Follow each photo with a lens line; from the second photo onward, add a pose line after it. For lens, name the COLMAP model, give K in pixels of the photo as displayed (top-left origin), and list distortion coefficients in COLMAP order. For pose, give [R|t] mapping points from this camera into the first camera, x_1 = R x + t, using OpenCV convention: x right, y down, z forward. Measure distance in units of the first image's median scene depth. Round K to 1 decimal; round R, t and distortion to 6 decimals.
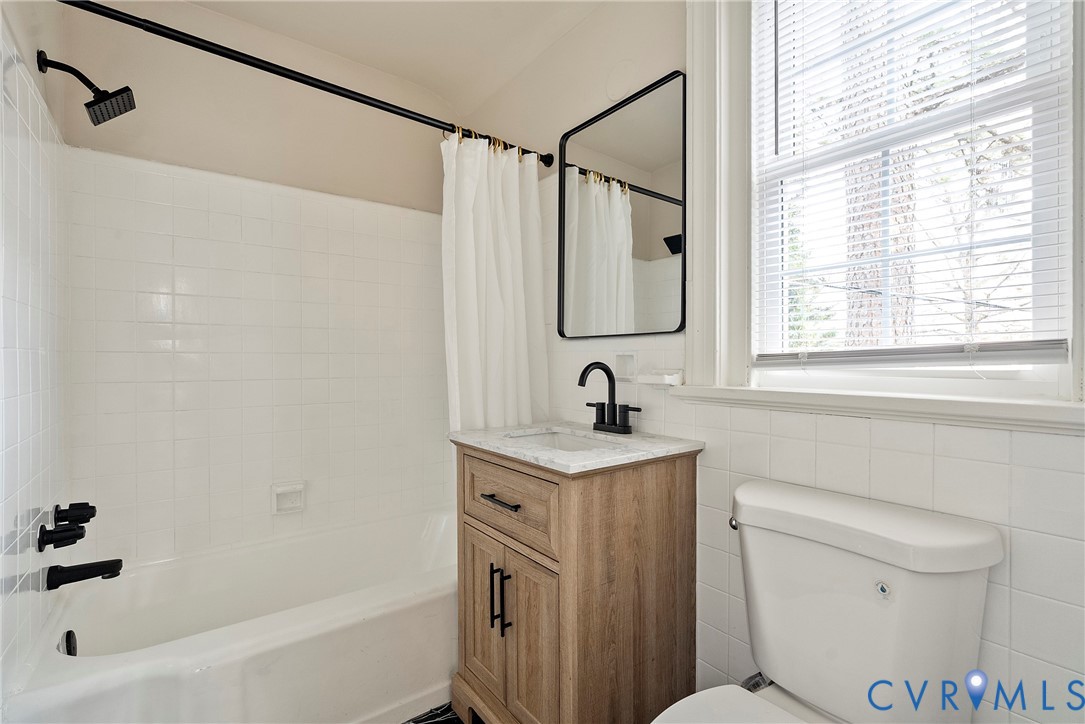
lens RADIAL K [[487.0, 0, 541.0], [0, 487.0, 370.0], [0, 0, 1]] dist [-0.004784, 0.000003]
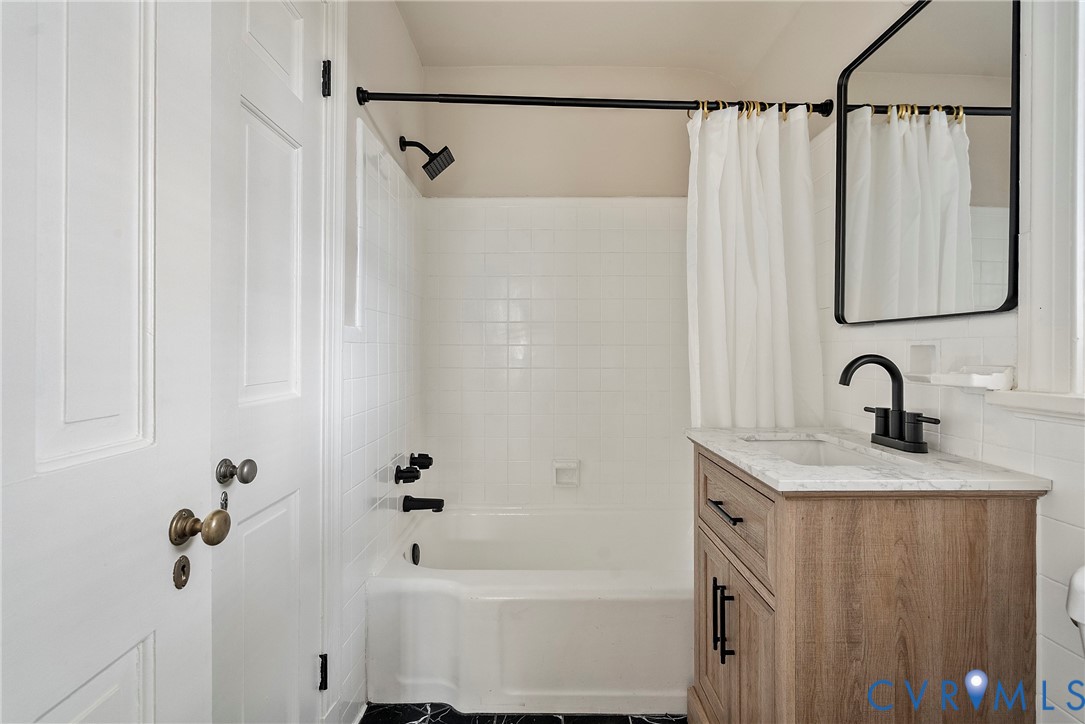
lens RADIAL K [[492.1, 0, 541.8], [0, 492.1, 358.1], [0, 0, 1]] dist [-0.013110, 0.007725]
pose [[0.803542, 0.010461, -0.595157, 0.164594], [-0.014395, 0.999895, -0.001860, -0.001901], [0.595075, 0.010061, 0.803607, 0.072465]]
